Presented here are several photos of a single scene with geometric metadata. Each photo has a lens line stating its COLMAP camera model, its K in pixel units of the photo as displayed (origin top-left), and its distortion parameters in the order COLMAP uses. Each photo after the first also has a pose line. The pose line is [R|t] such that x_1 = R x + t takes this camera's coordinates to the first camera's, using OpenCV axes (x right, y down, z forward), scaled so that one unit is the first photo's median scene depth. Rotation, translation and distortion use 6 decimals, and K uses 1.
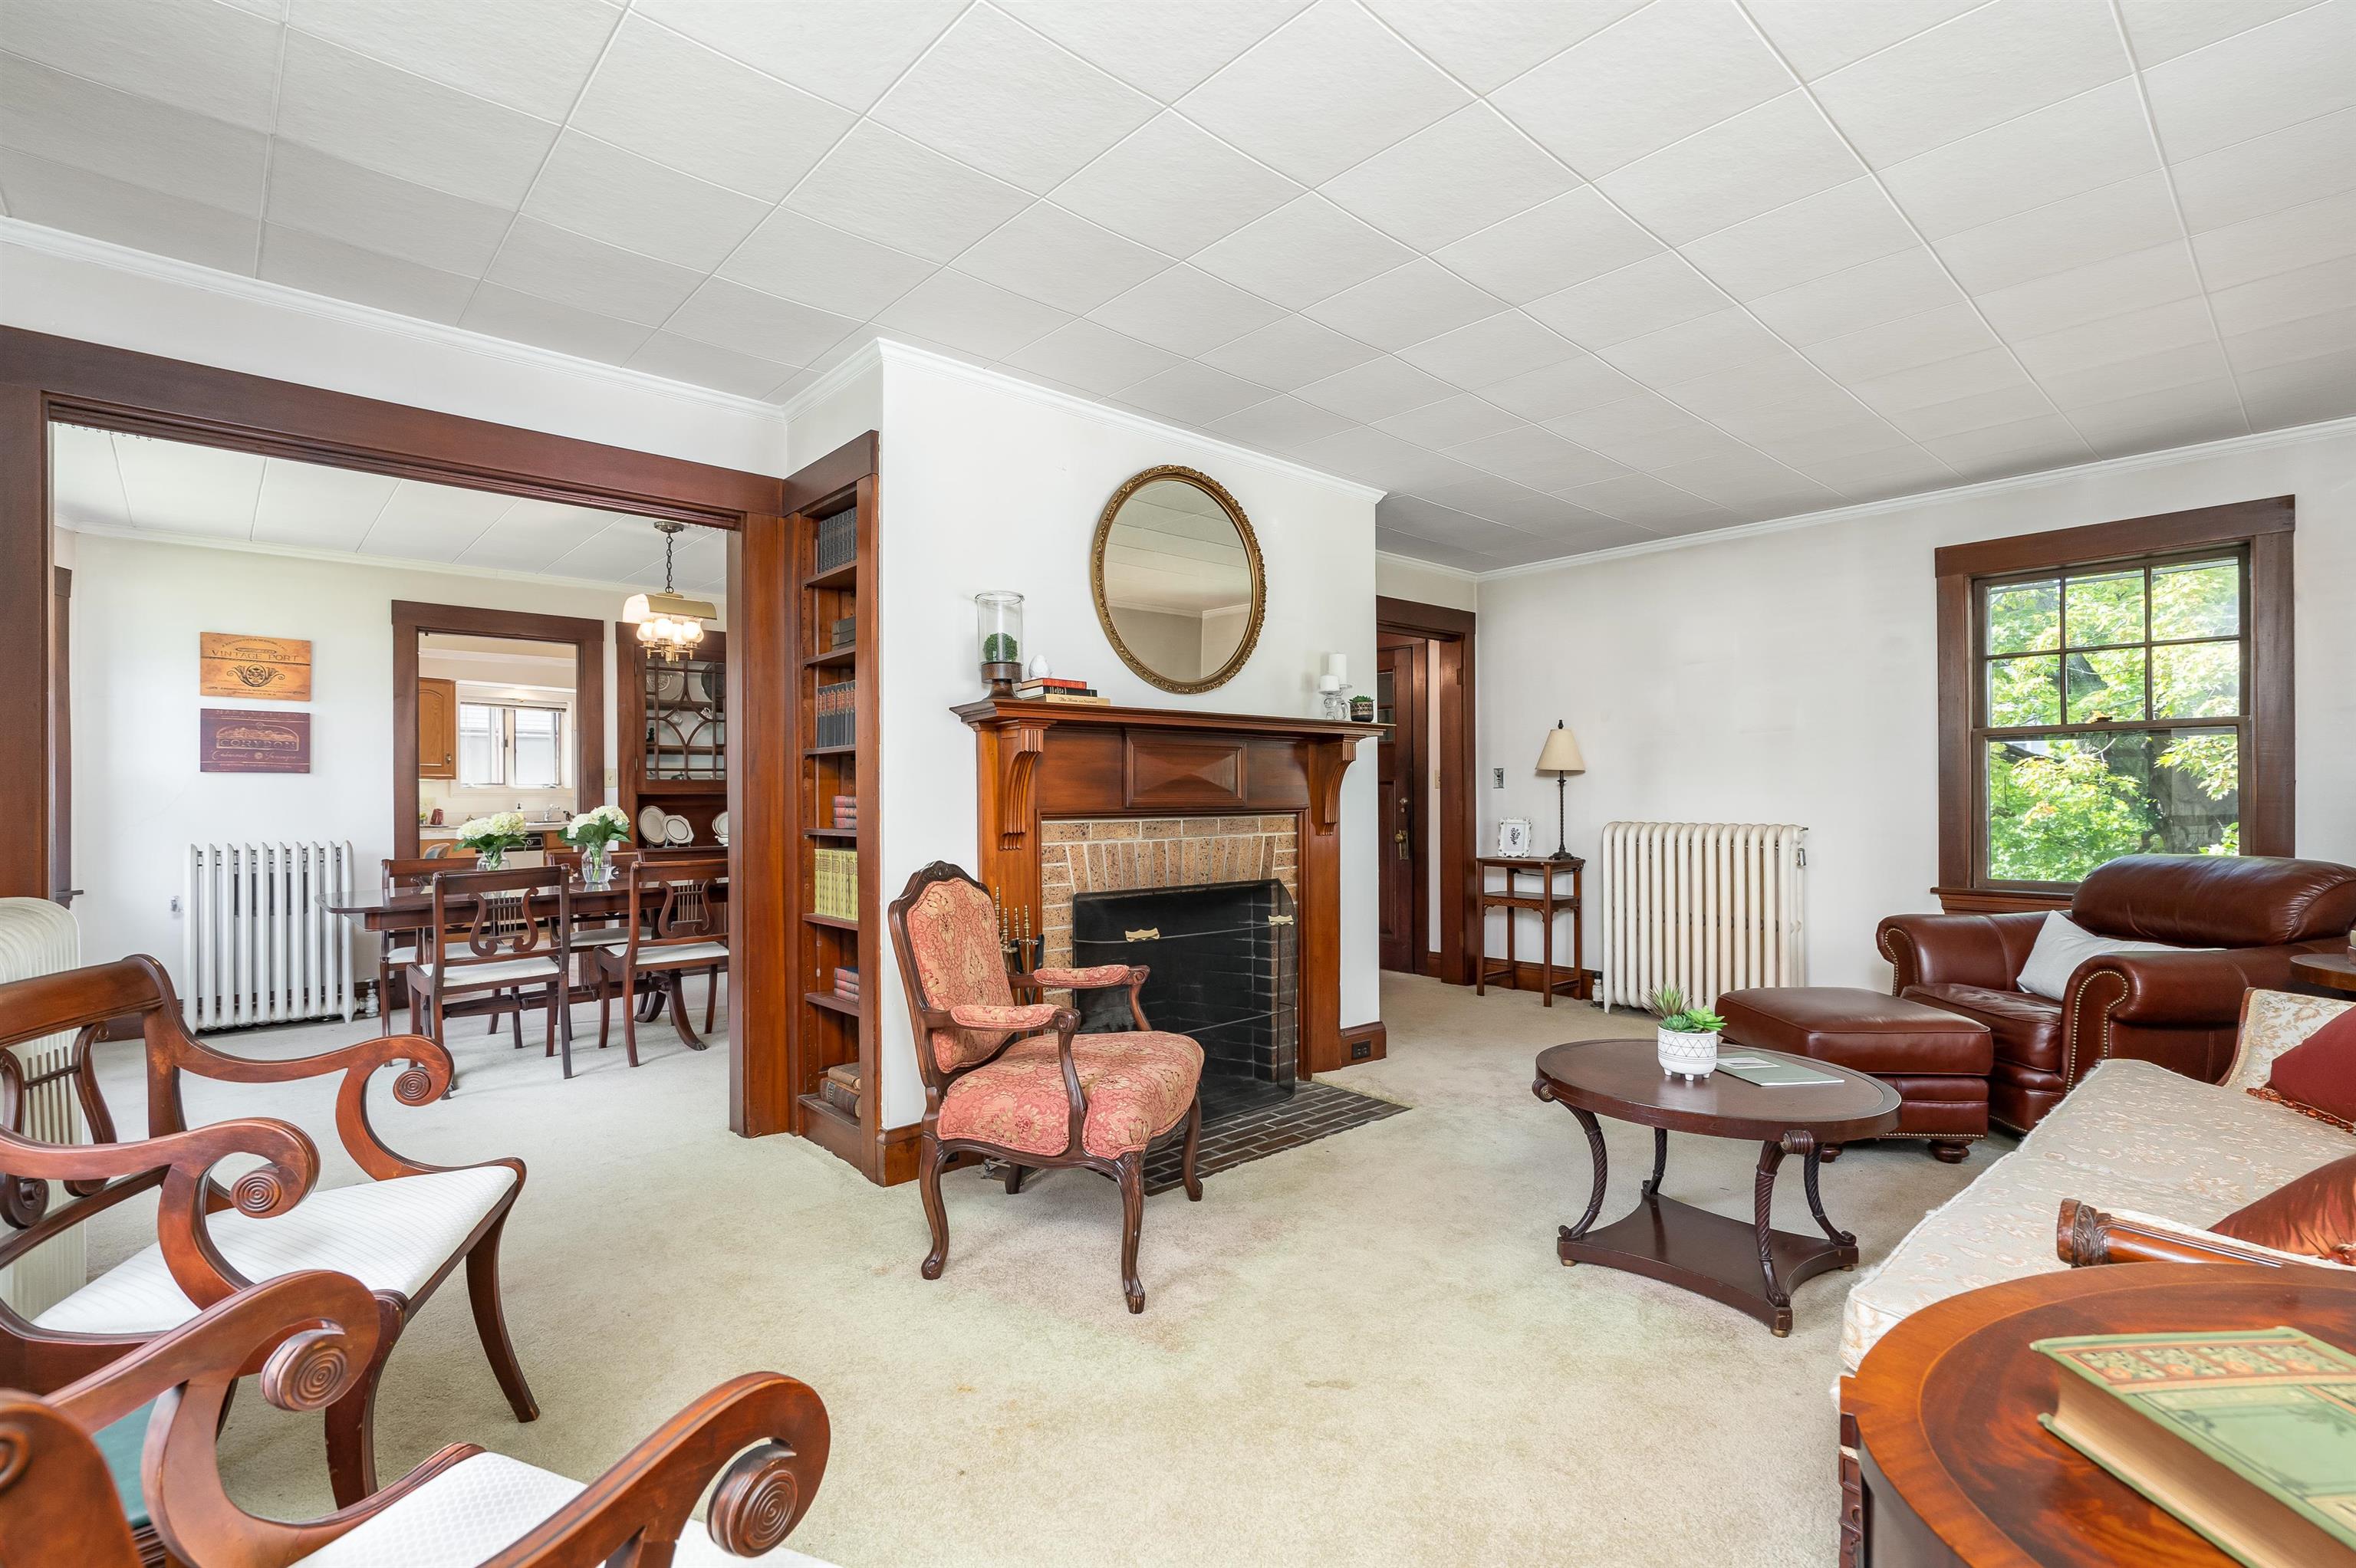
lens RADIAL K [[1059.1, 0, 1188.1], [0, 1059.1, 798.7], [0, 0, 1]] dist [-0.002366, 0.000383]
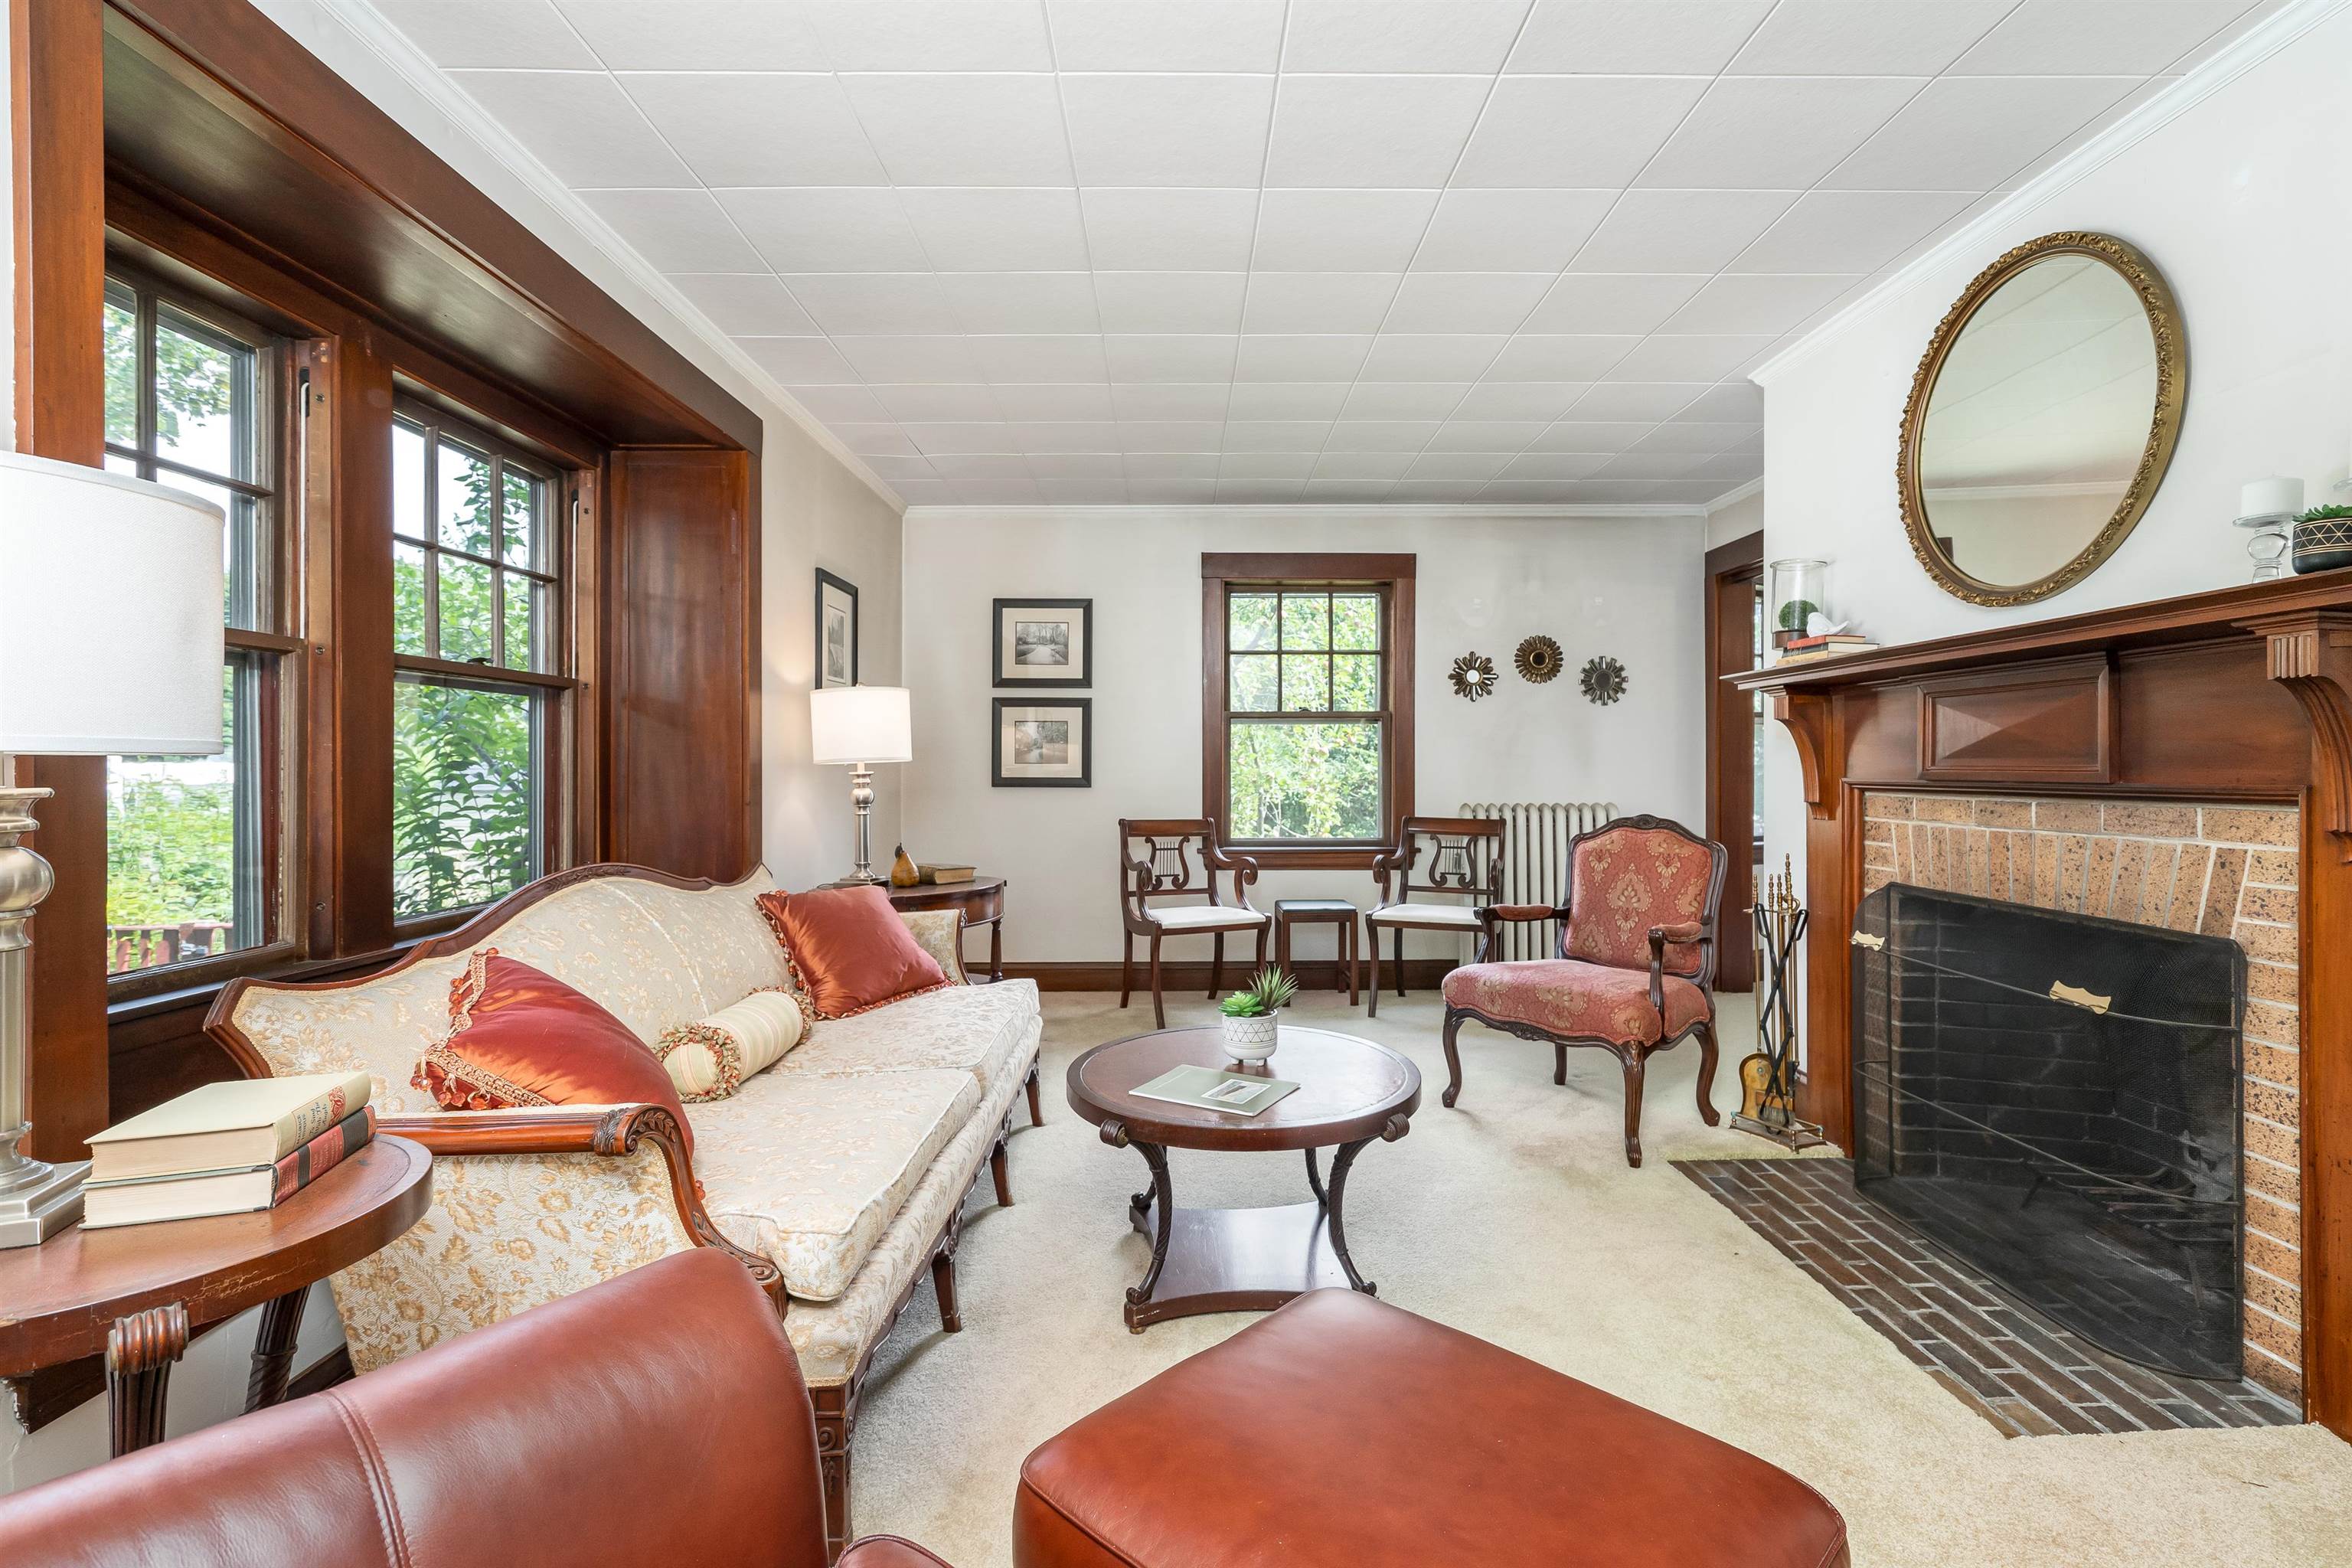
lens RADIAL K [[1057.5, 0, 1183.7], [0, 1057.5, 766.9], [0, 0, 1]] dist [-0.002366, 0.000383]
pose [[-0.658948, 0.010681, -0.752113, 0.833196], [0.008019, 0.999942, 0.007174, -0.009826], [0.752146, -0.001304, -0.658996, 1.073128]]
